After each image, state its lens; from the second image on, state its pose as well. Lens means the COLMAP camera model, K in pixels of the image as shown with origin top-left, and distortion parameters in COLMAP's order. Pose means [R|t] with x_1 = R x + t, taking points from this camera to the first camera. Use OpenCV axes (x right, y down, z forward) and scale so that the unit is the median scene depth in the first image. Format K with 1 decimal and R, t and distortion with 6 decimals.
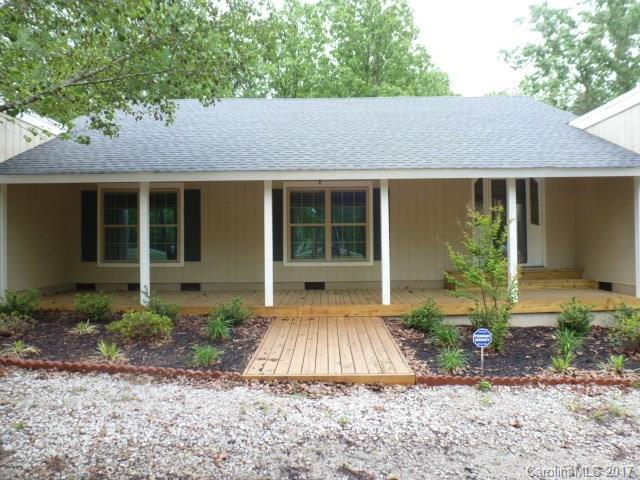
lens RADIAL K [[458.6, 0, 318.4], [0, 458.6, 239.9], [0, 0, 1]] dist [-0.044946, 0.002499]
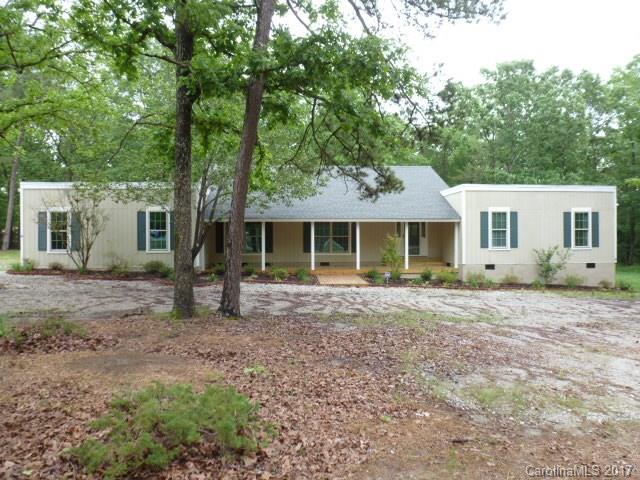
lens RADIAL K [[458.6, 0, 325.1], [0, 458.6, 238.8], [0, 0, 1]] dist [-0.044946, 0.002499]
pose [[0.994794, 0.015101, 0.100786, -0.299592], [-0.016809, 0.999729, 0.016117, -0.072533], [-0.100515, -0.017728, 0.994778, -1.549998]]
